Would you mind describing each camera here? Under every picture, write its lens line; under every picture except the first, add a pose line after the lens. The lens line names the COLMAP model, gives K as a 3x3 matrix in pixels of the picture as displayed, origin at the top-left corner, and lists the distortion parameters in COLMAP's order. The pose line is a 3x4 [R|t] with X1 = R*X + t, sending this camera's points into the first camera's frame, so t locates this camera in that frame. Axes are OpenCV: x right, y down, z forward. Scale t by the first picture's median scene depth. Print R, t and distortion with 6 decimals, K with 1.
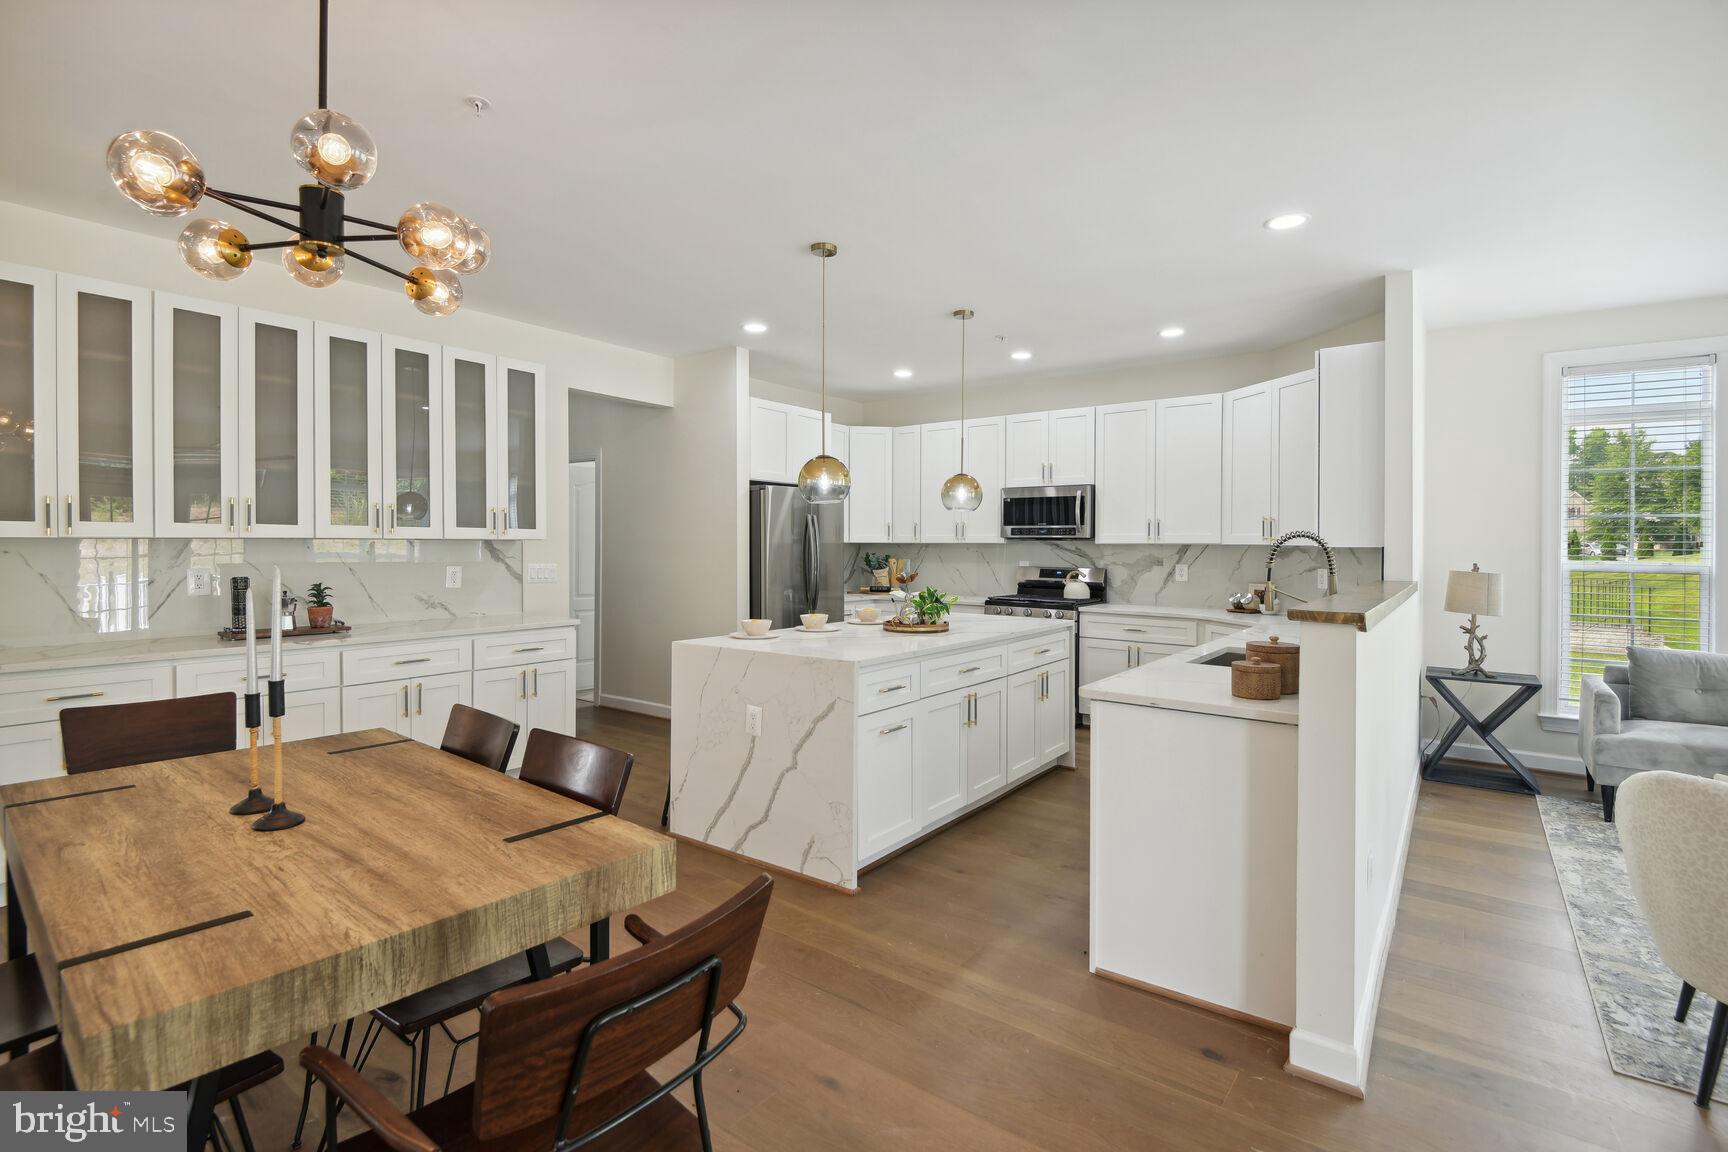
lens RADIAL K [[809.9, 0, 869.9], [0, 809.9, 563.9], [0, 0, 1]] dist [0.004038, -0.002065]
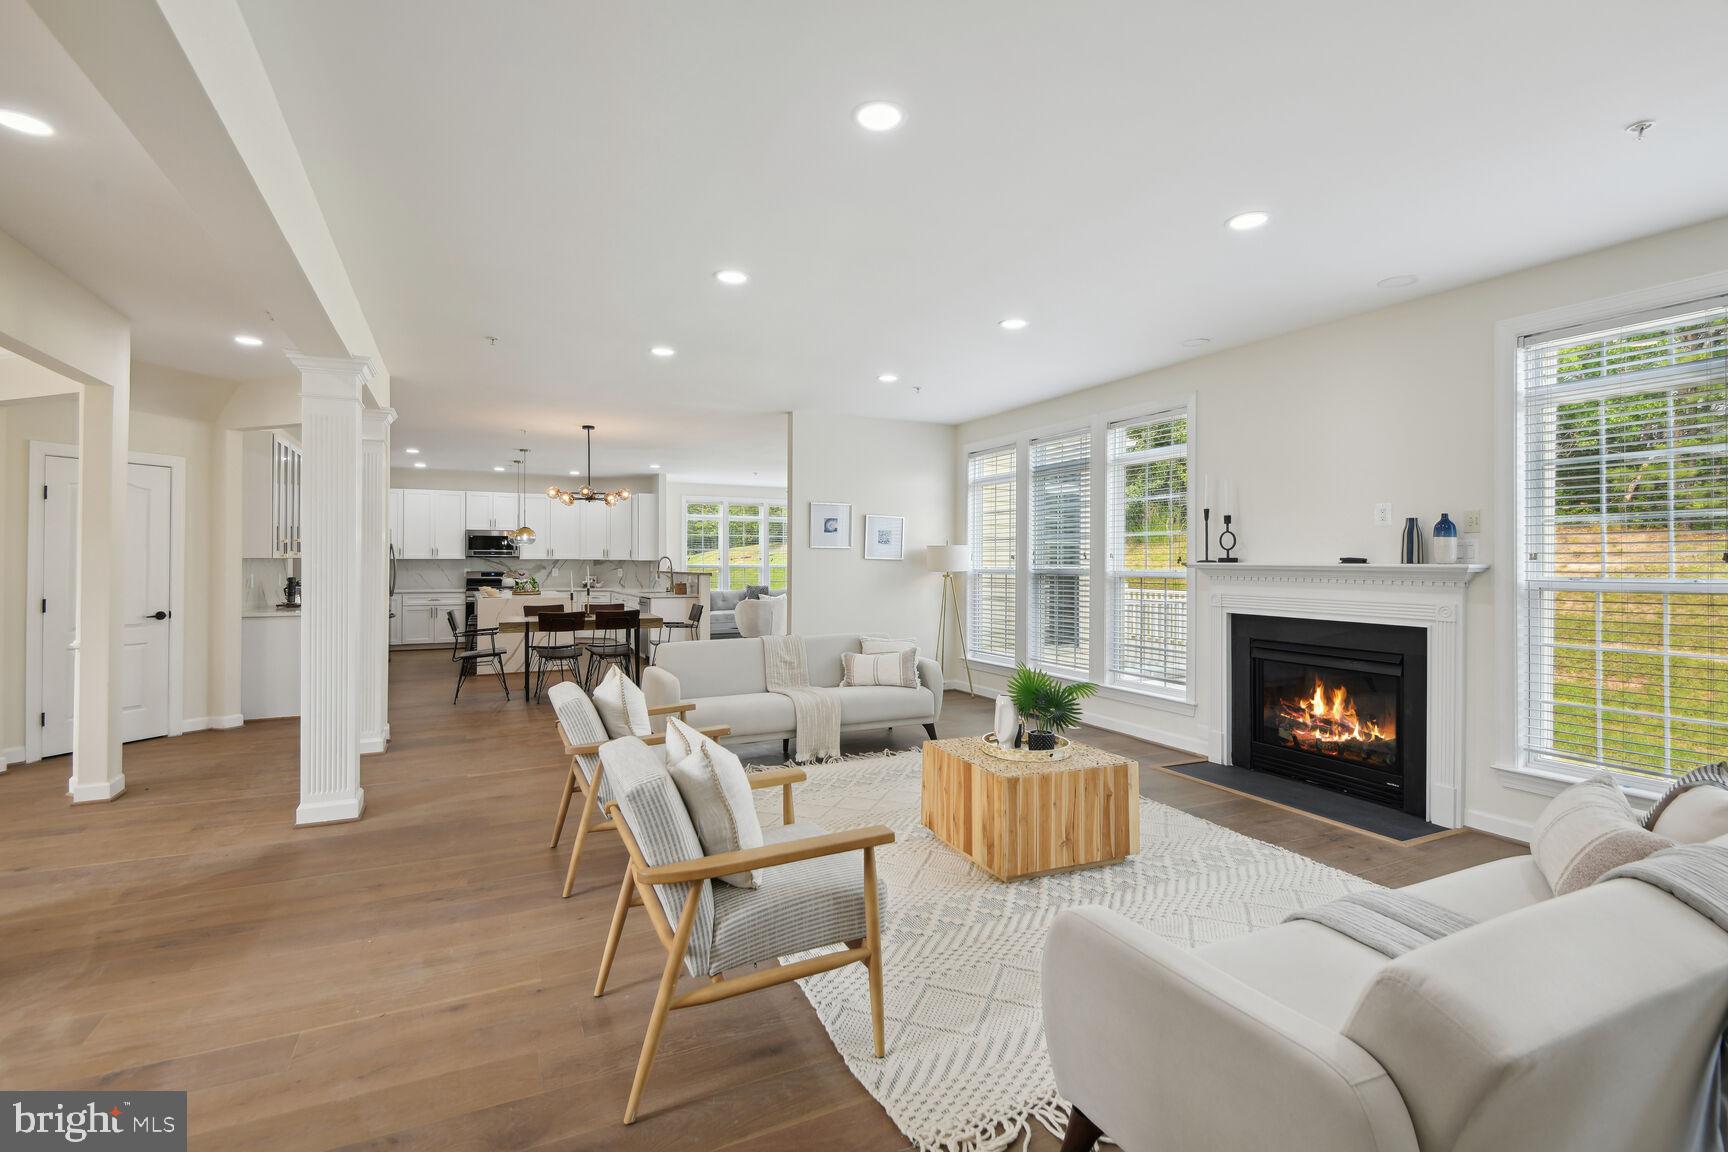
lens RADIAL K [[809.9, 0, 869.1], [0, 809.9, 562.0], [0, 0, 1]] dist [0.004038, -0.002065]
pose [[0.453385, -0.005471, 0.891298, -1.193537], [0.018286, 0.999828, -0.003165, 0.005686], [-0.891127, 0.017733, 0.453407, -0.761613]]
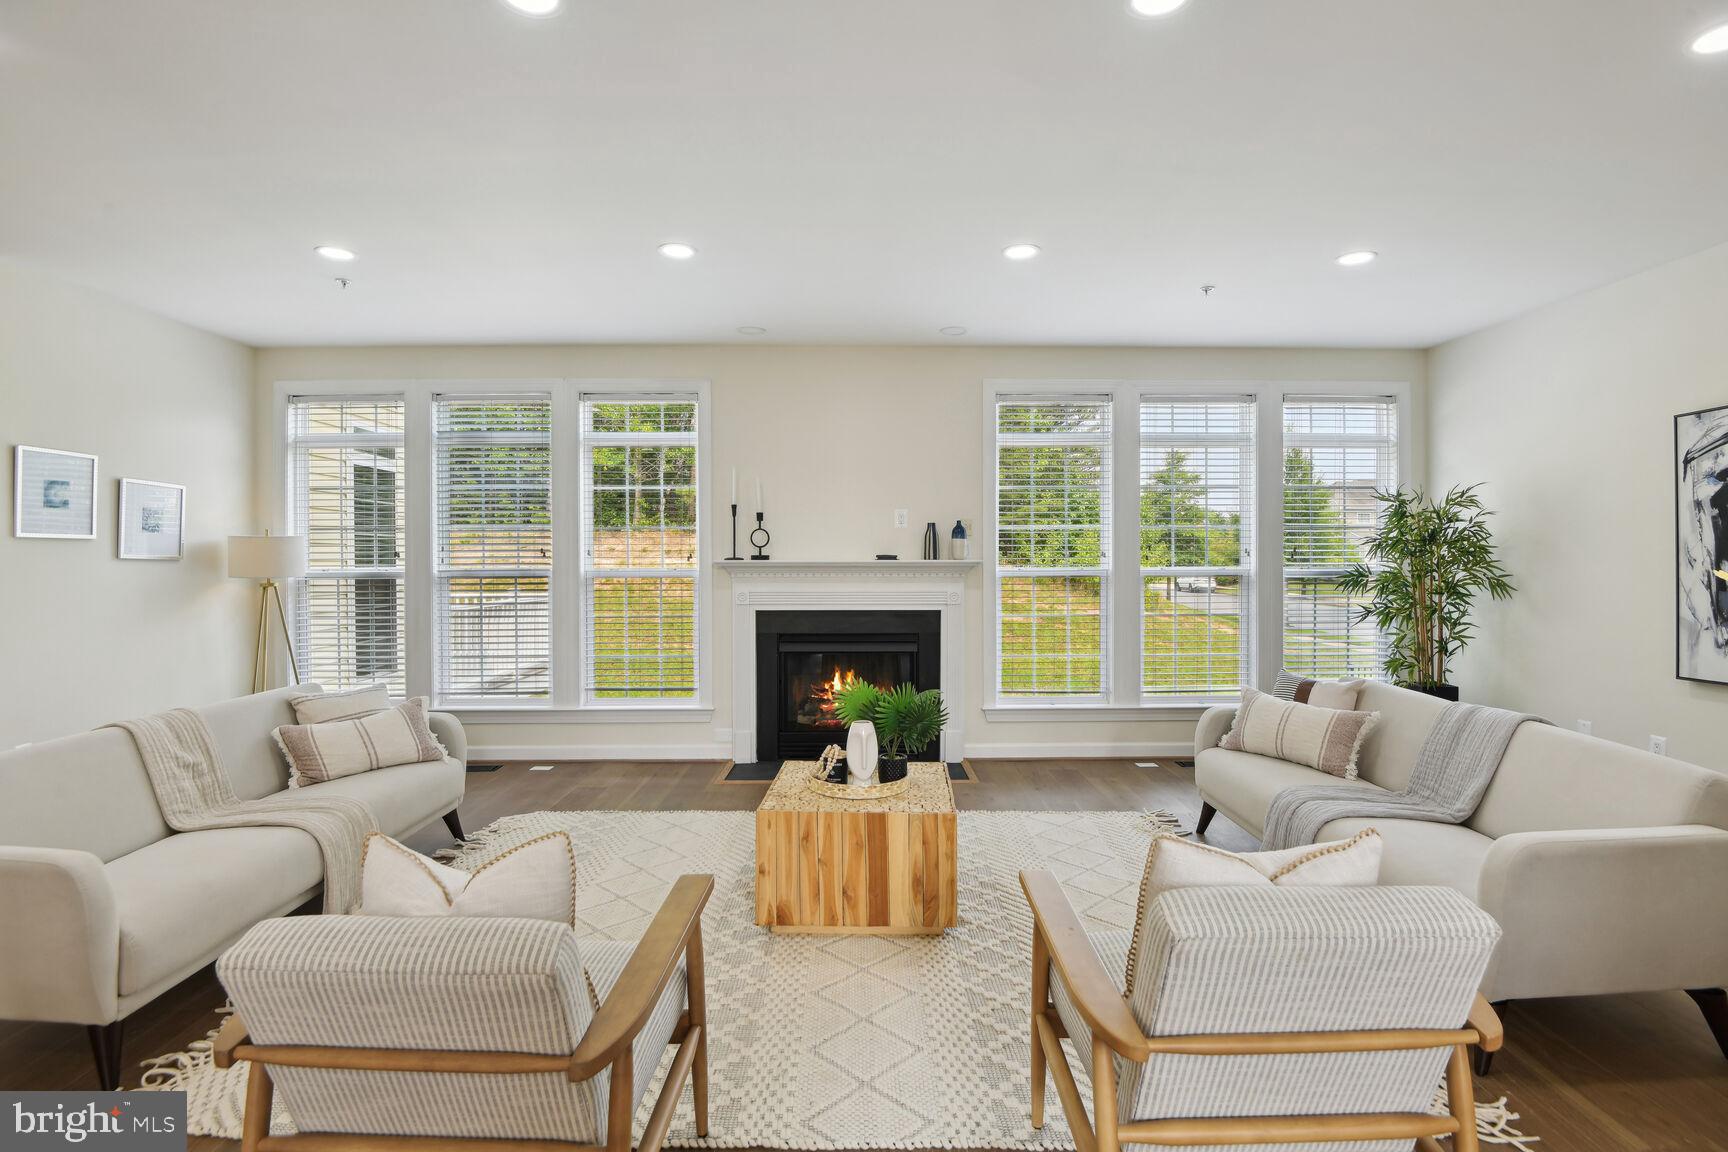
lens RADIAL K [[809.9, 0, 877.2], [0, 809.9, 572.1], [0, 0, 1]] dist [0.004038, -0.002065]
pose [[-0.615245, -0.018952, 0.788108, -0.996818], [0.017251, 0.999148, 0.037495, -0.007664], [-0.788147, 0.036665, -0.614394, -0.247575]]
